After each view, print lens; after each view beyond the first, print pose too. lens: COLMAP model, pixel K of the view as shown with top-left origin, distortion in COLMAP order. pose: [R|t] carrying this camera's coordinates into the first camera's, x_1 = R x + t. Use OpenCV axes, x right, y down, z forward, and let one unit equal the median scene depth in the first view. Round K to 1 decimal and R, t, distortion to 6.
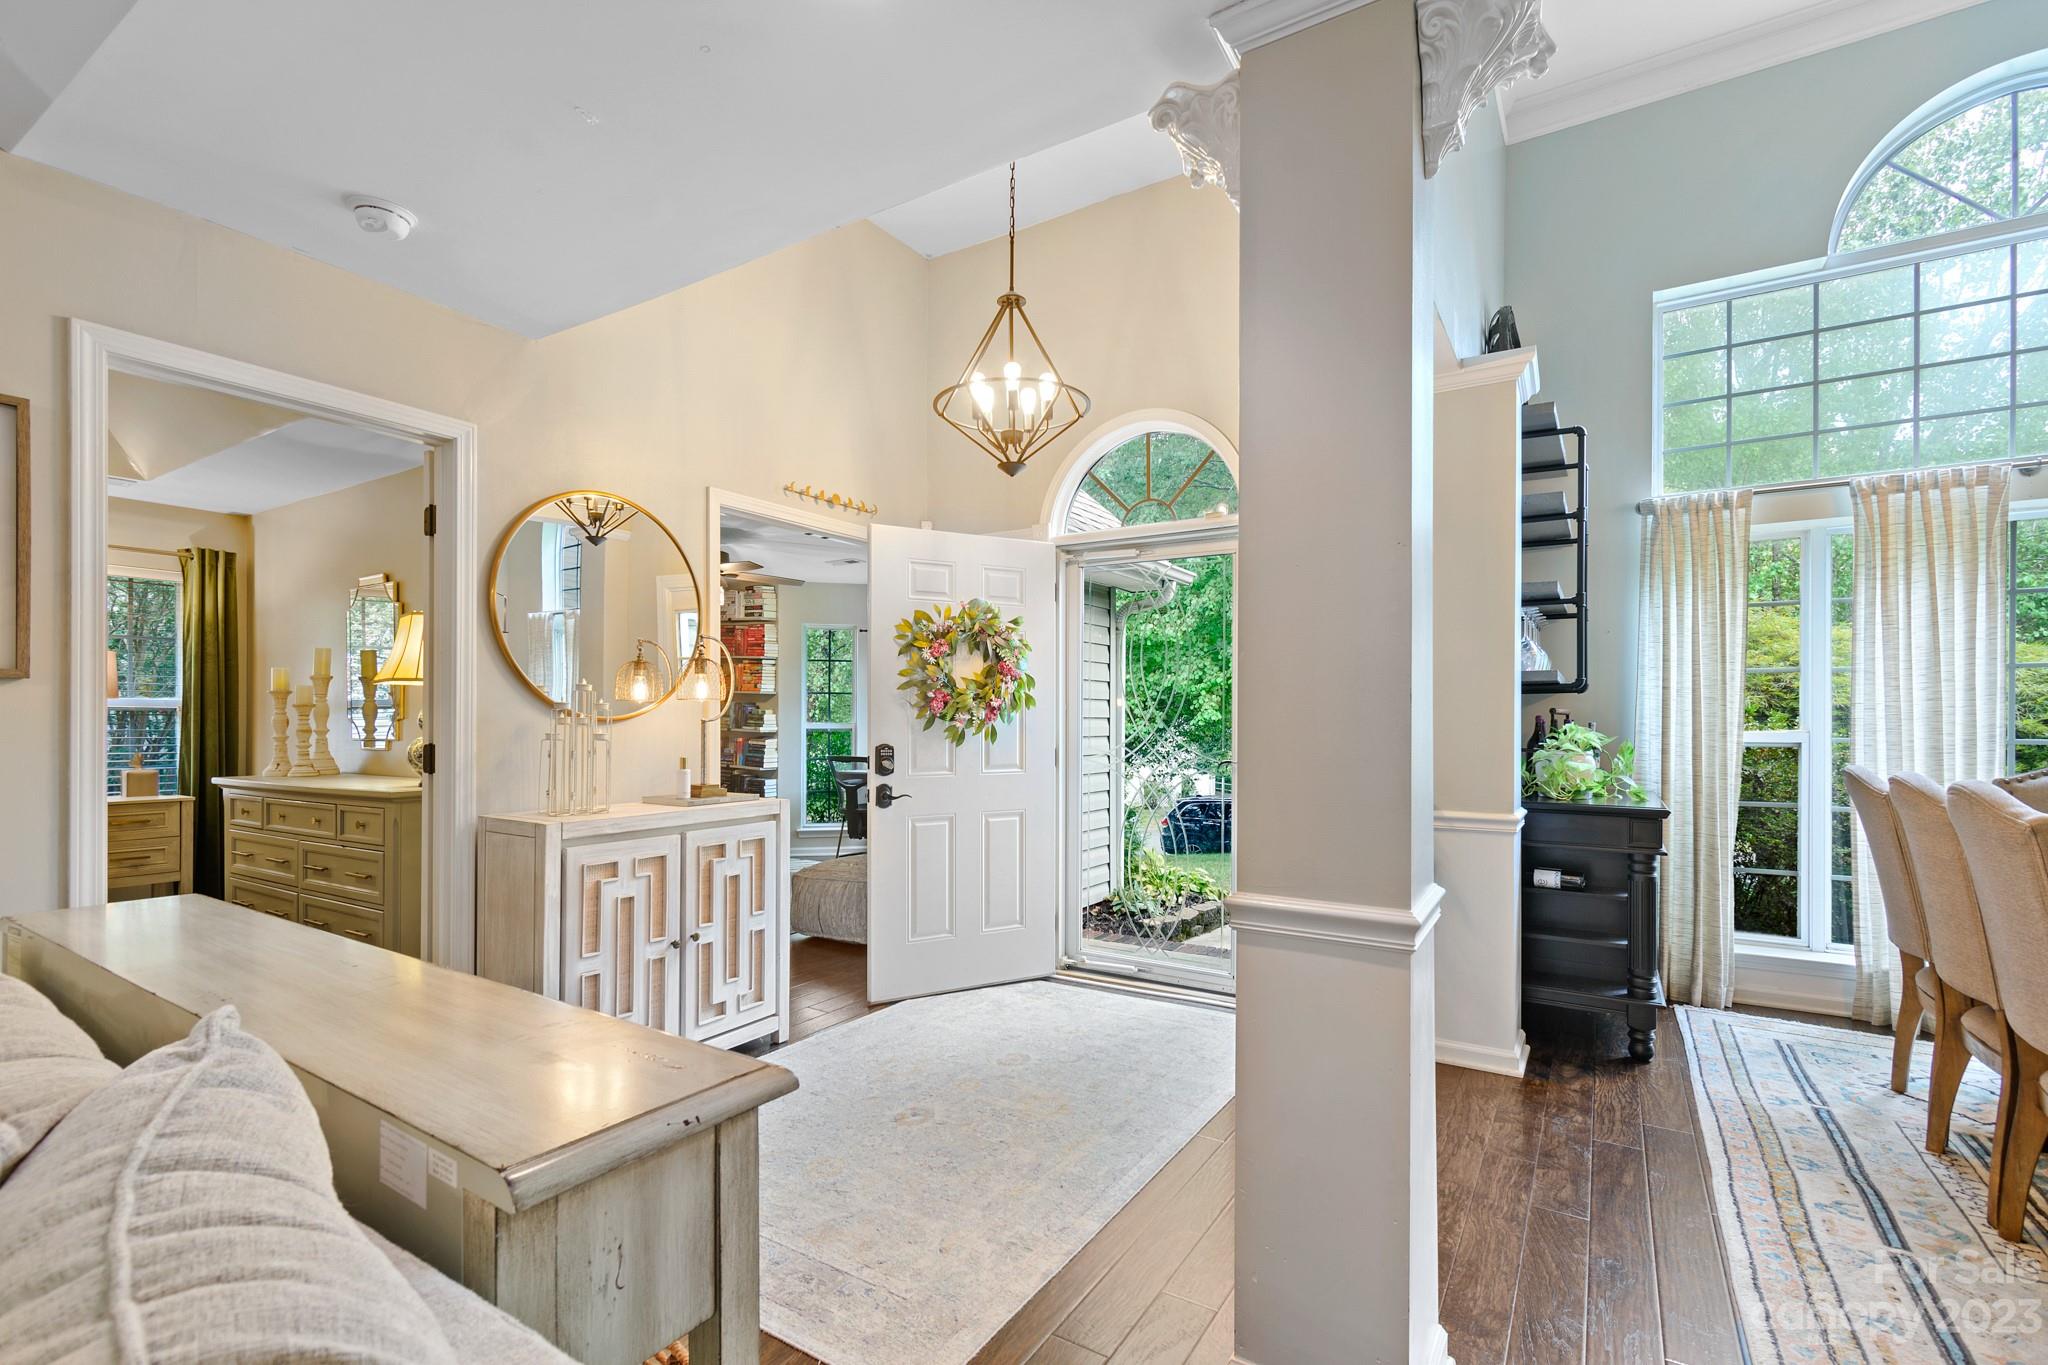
lens RADIAL K [[939.9, 0, 1029.9], [0, 939.9, 721.0], [0, 0, 1]] dist [0.003241, -0.001374]
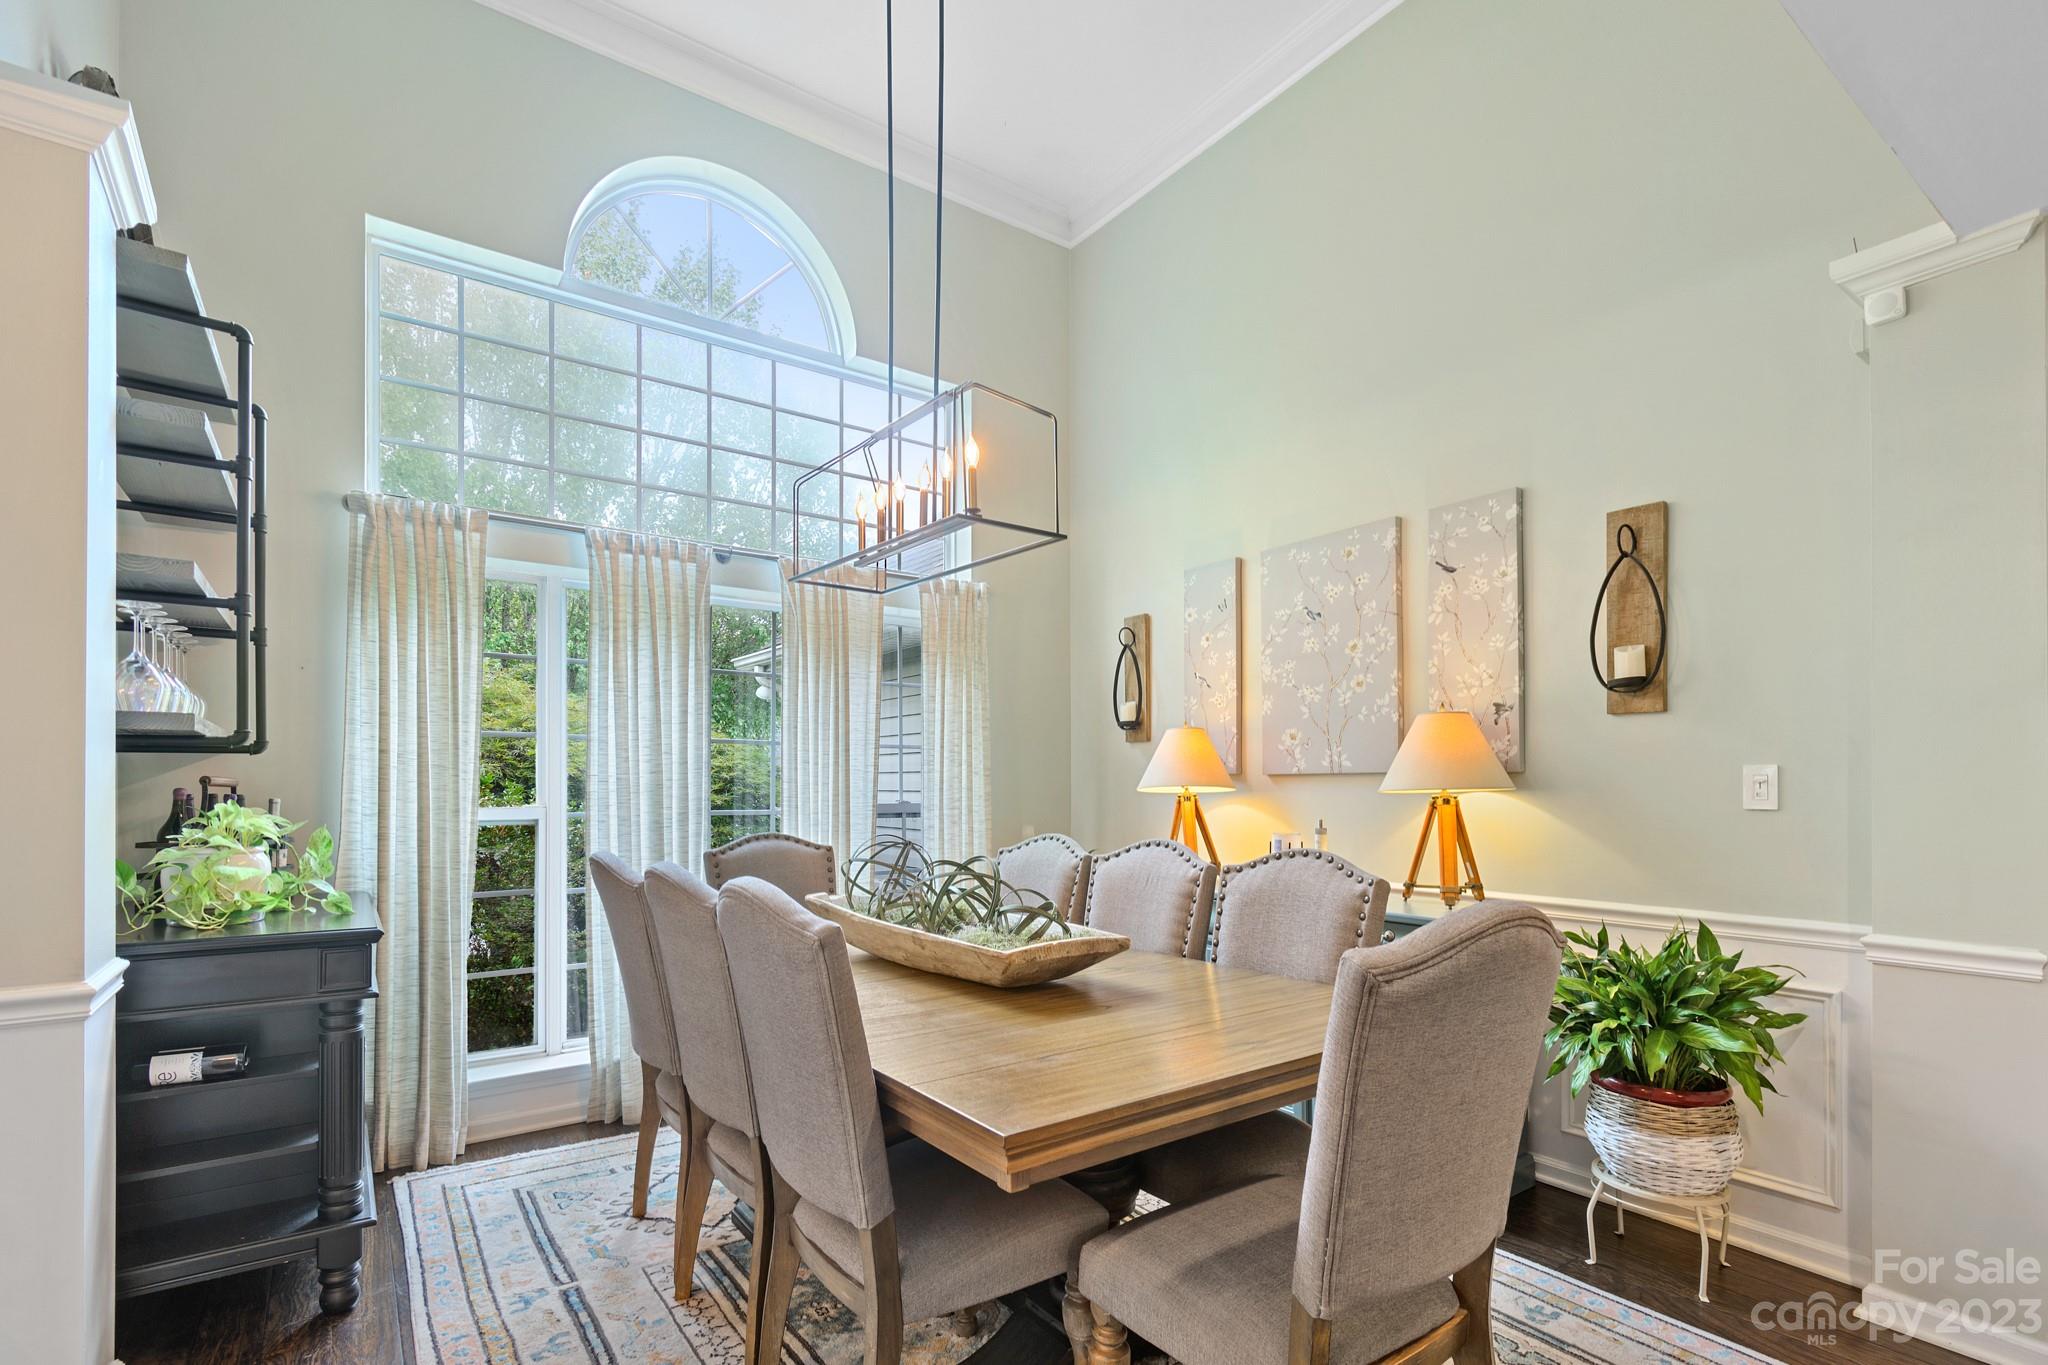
lens RADIAL K [[939.9, 0, 1002.0], [0, 939.9, 788.5], [0, 0, 1]] dist [0.003241, -0.001374]
pose [[0.398531, -0.001783, 0.917153, 0.197538], [-0.000752, 0.999997, 0.002270, -0.007888], [-0.917155, -0.001594, 0.398528, 0.267099]]
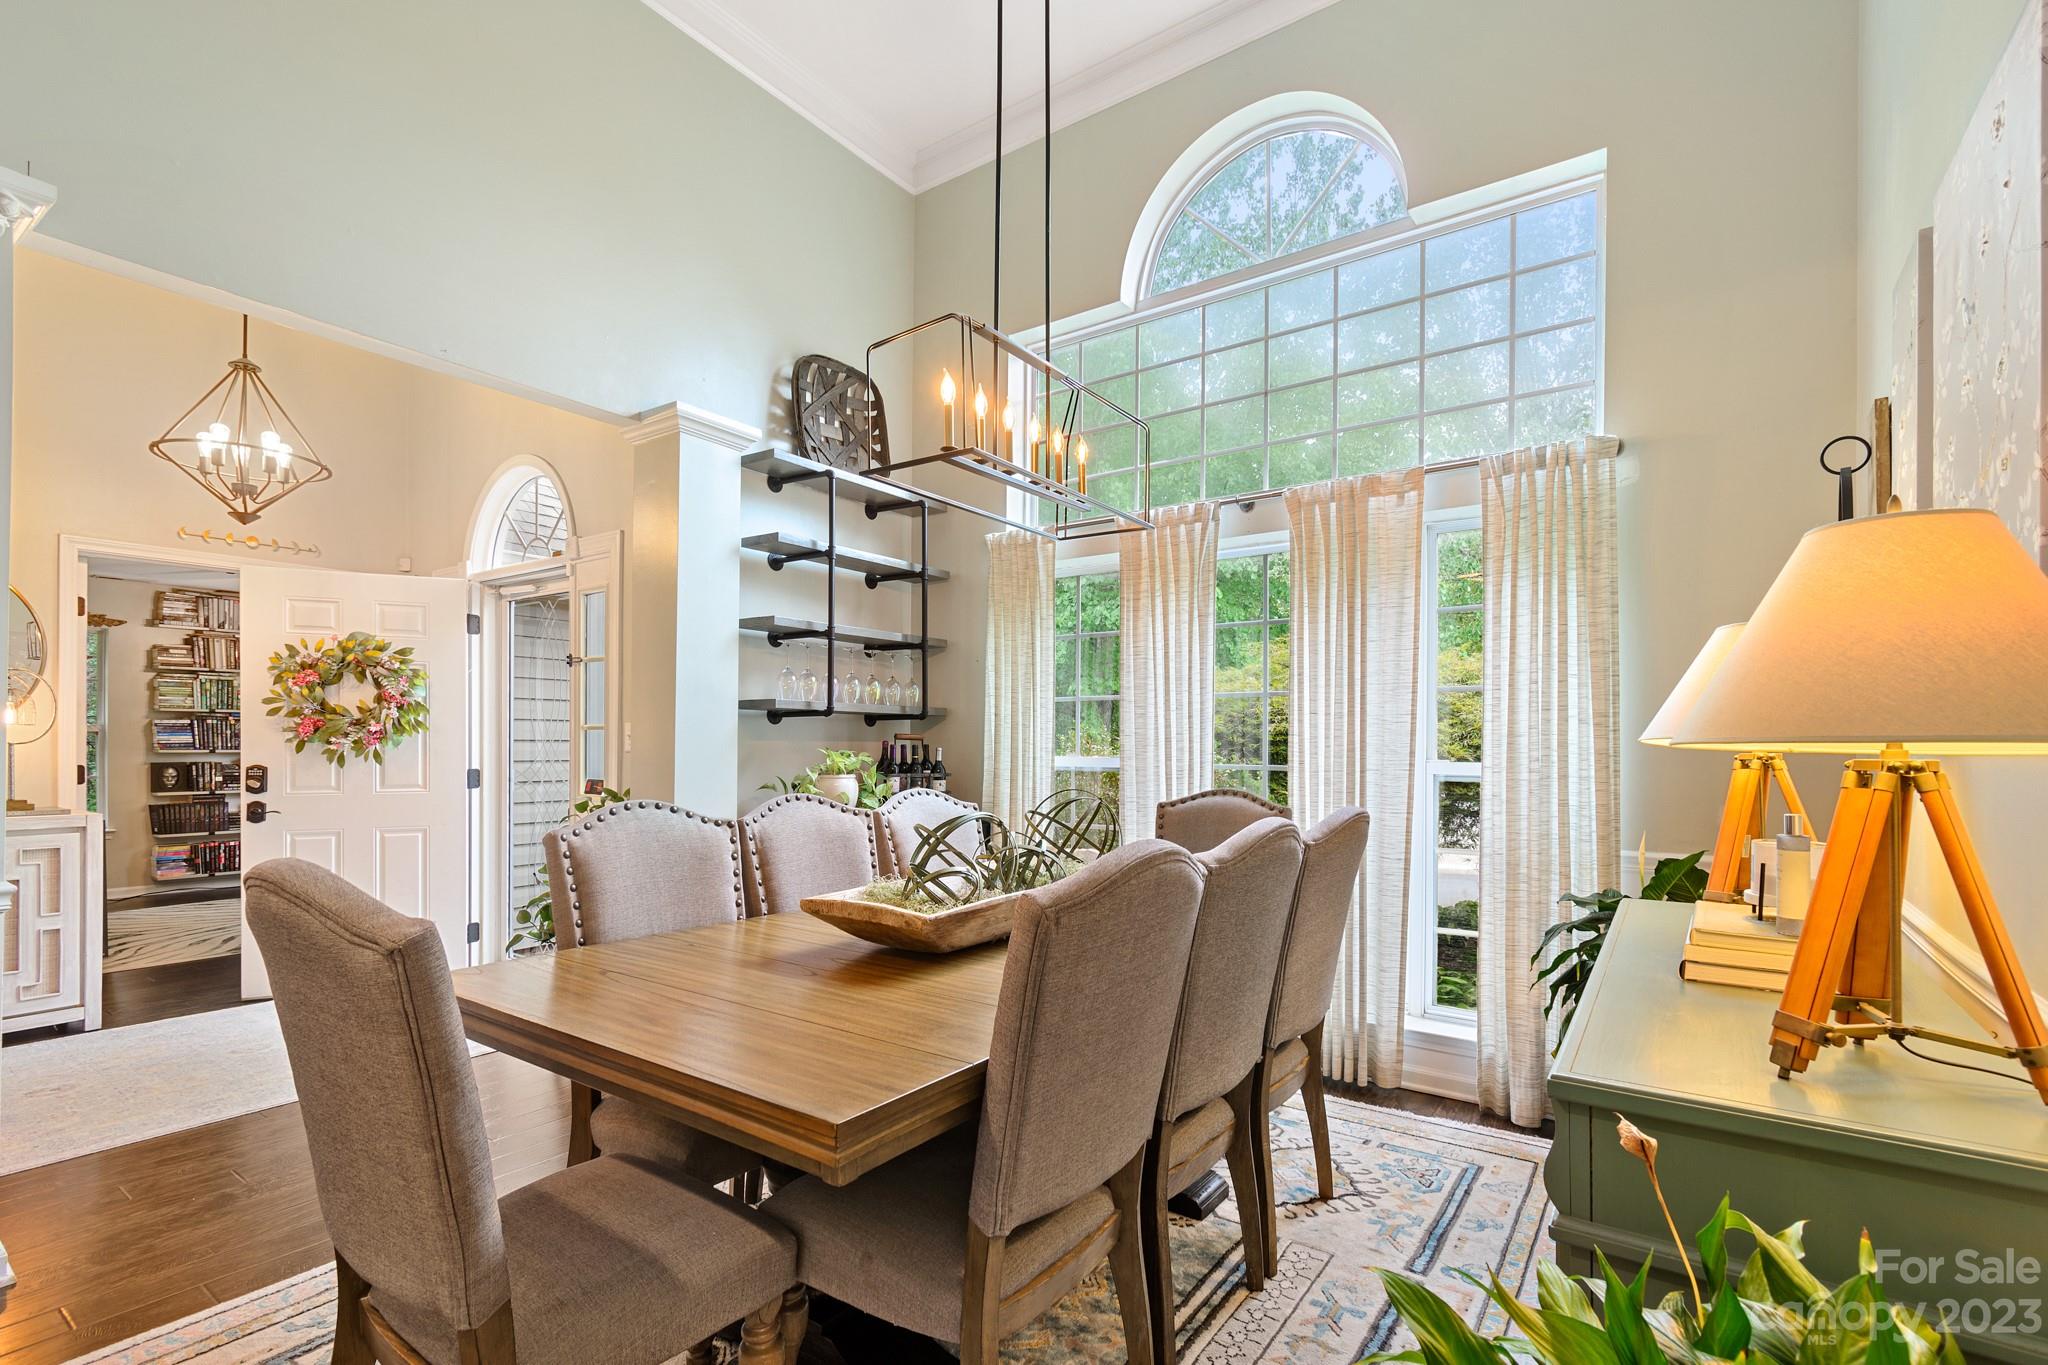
lens RADIAL K [[939.9, 0, 996.2], [0, 939.9, 749.9], [0, 0, 1]] dist [0.003241, -0.001374]
pose [[0.997999, 0.005375, -0.063007, 0.791309], [-0.005331, 0.999985, 0.000871, 0.001596], [0.063011, -0.000533, 0.998013, -0.043440]]
